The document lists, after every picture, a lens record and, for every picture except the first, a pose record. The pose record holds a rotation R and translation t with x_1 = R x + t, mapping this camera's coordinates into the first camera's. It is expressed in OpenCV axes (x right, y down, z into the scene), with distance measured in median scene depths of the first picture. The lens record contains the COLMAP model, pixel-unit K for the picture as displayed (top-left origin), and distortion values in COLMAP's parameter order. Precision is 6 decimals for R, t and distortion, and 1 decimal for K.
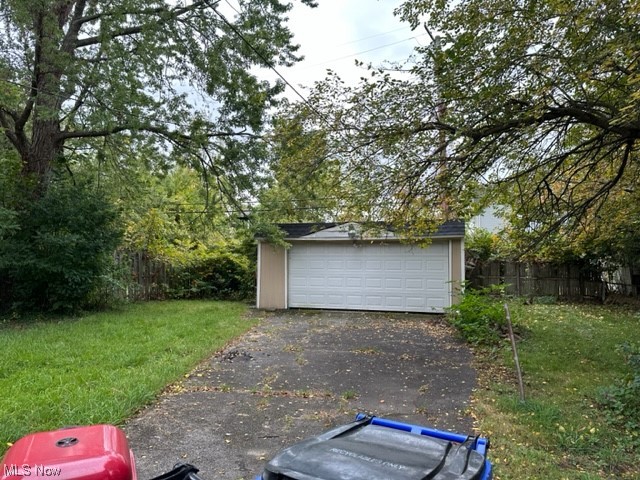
lens RADIAL K [[451.2, 0, 324.8], [0, 451.2, 241.9], [0, 0, 1]] dist [0.056217, -0.057975]
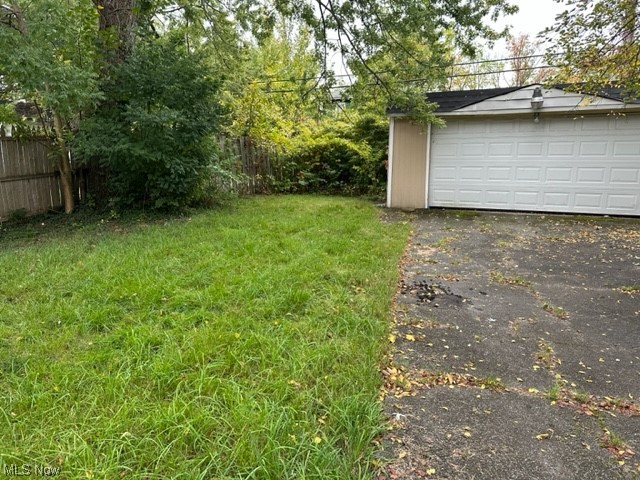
lens RADIAL K [[451.2, 0, 322.7], [0, 451.2, 236.6], [0, 0, 1]] dist [0.056217, -0.057975]
pose [[0.986003, 0.023919, -0.165002, -0.148625], [0.014222, 0.973983, 0.226176, 0.018128], [0.166119, -0.225357, 0.960010, 0.232356]]
